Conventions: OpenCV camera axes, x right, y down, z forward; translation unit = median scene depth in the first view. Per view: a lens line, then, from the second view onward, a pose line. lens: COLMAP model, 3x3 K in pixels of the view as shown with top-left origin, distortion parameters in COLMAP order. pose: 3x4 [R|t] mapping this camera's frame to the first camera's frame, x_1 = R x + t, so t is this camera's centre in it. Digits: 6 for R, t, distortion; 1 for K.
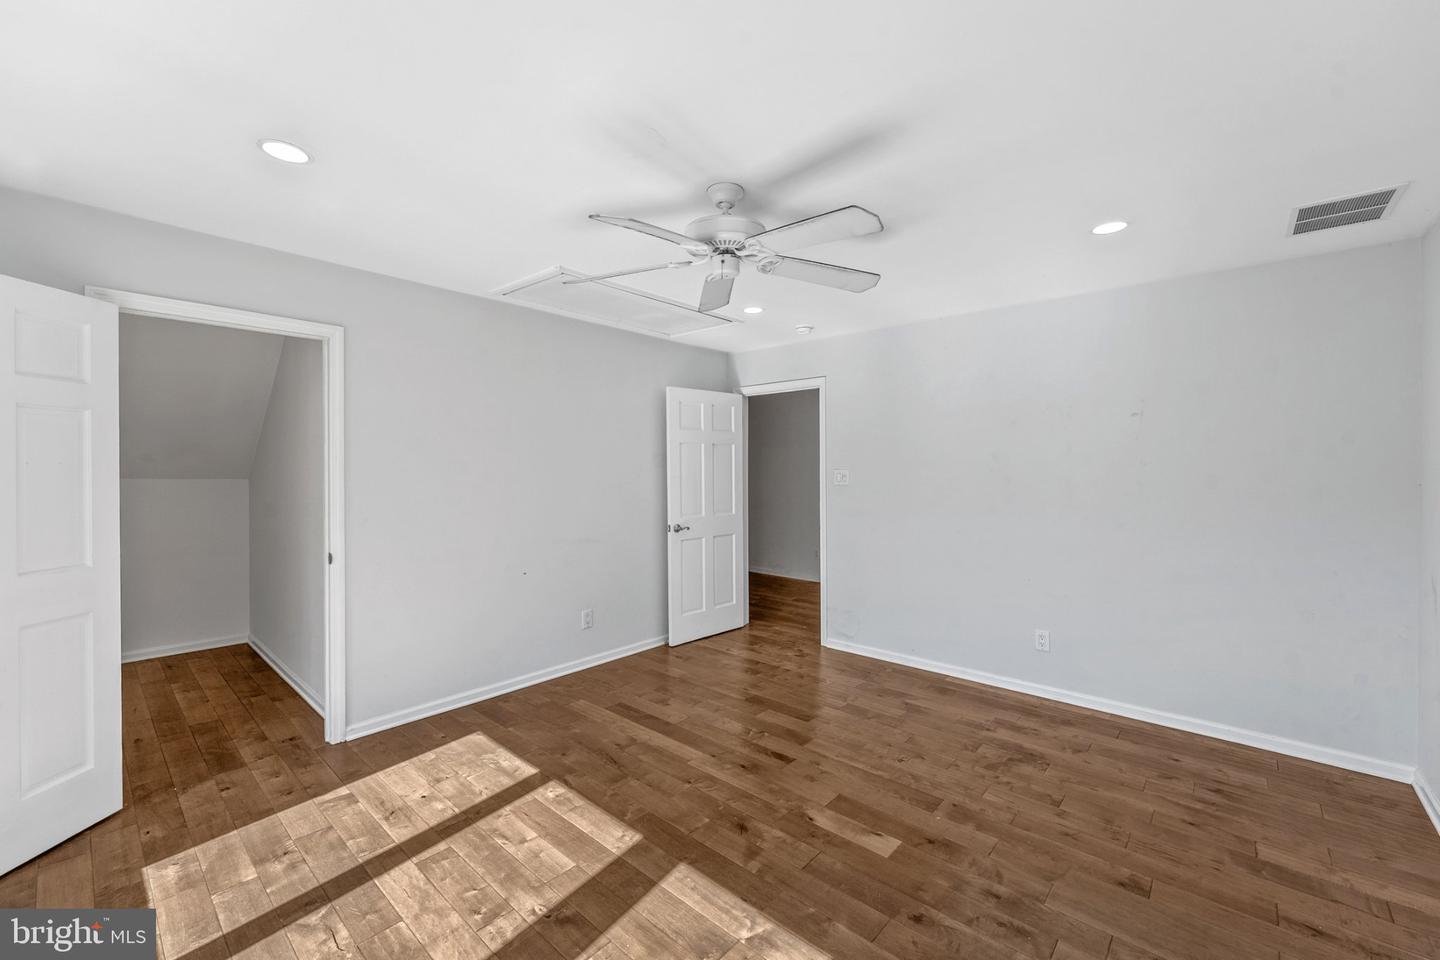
lens RADIAL K [[575.3, 0, 720.4], [0, 575.3, 450.4], [0, 0, 1]] dist [0.001647, 0.000208]
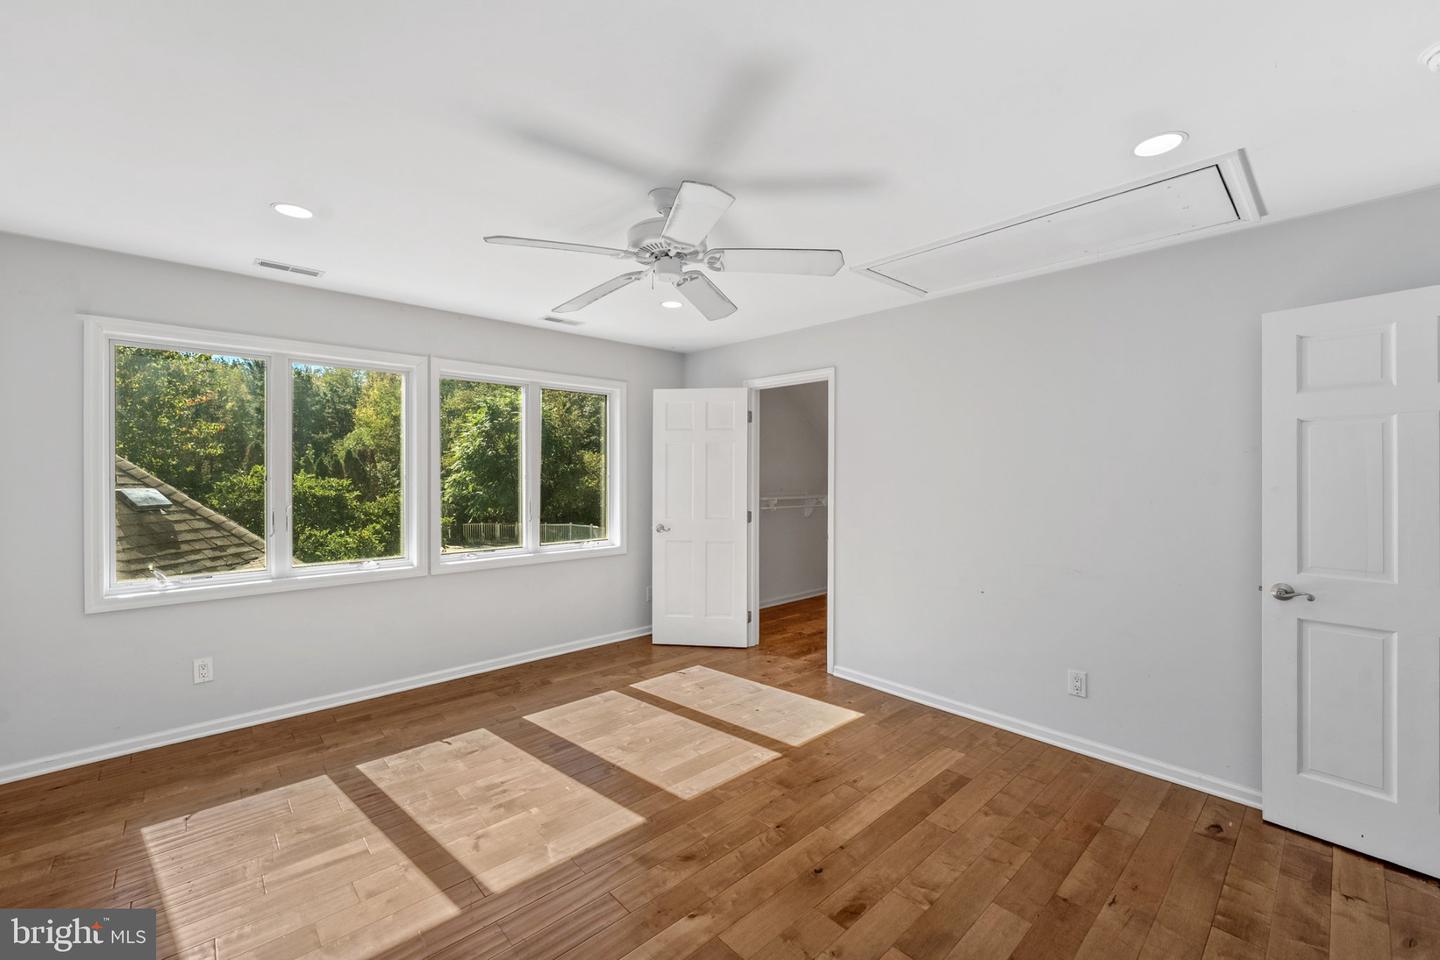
lens RADIAL K [[590.7, 0, 720.8], [0, 590.7, 460.1], [0, 0, 1]] dist [-0.000809, -0.000151]
pose [[-0.094319, -0.018672, -0.995367, 0.903131], [0.030531, 0.999300, -0.021639, 0.028161], [0.995074, -0.032430, -0.093683, 1.050854]]
